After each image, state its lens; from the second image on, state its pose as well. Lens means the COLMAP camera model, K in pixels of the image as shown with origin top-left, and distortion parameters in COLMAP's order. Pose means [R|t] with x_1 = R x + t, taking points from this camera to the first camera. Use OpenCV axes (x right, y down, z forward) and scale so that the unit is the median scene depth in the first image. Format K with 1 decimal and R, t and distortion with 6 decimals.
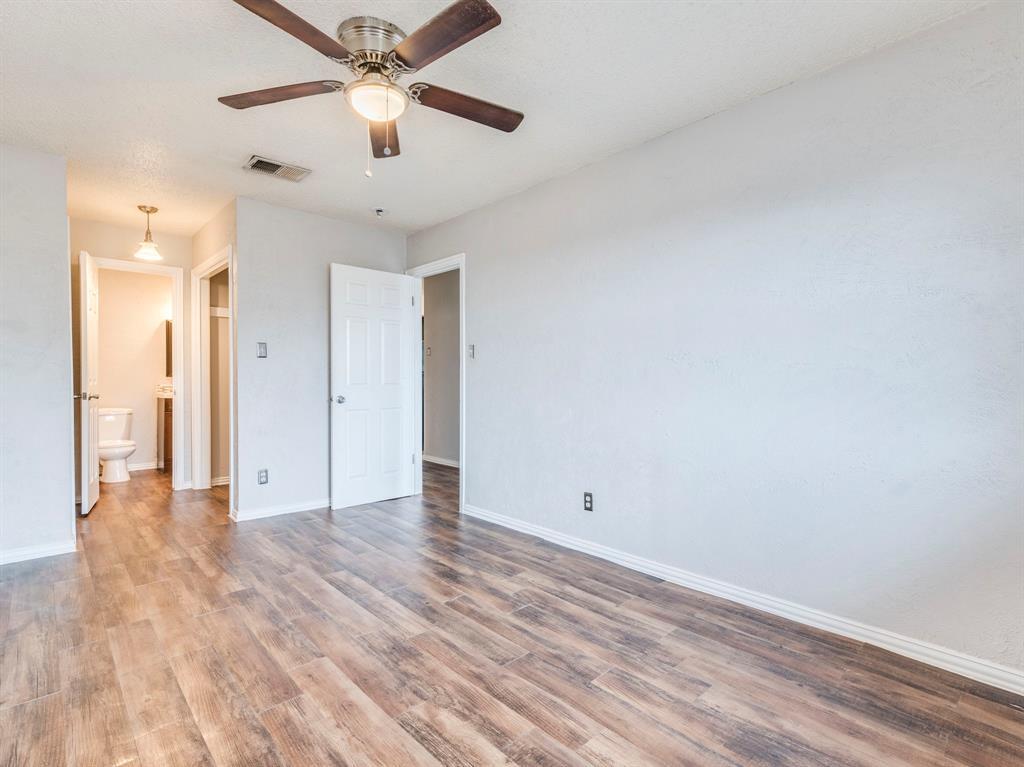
lens RADIAL K [[475.8, 0, 540.2], [0, 475.8, 388.5], [0, 0, 1]] dist [-0.000292, 0.000069]
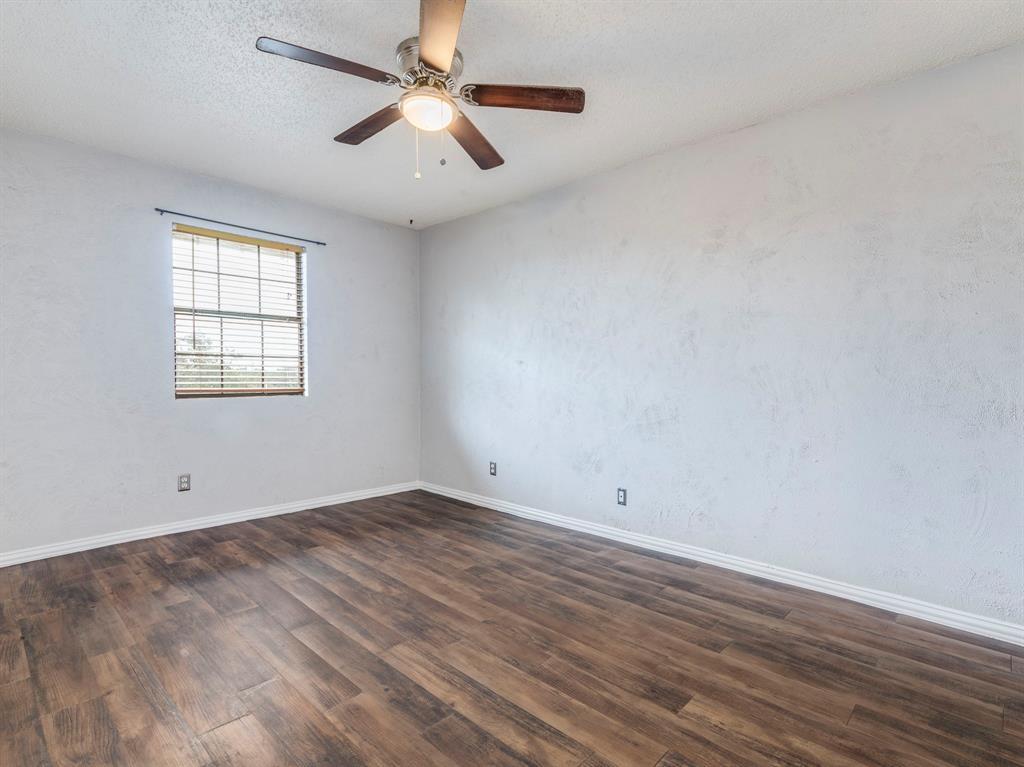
lens RADIAL K [[506.3, 0, 518.4], [0, 506.3, 382.9], [0, 0, 1]] dist [0.001217, 0.000405]
pose [[-0.999934, -0.011060, -0.003084, -0.482409], [-0.011151, 0.999460, 0.030894, -0.020780], [0.002740, 0.030927, -0.999518, 1.972966]]
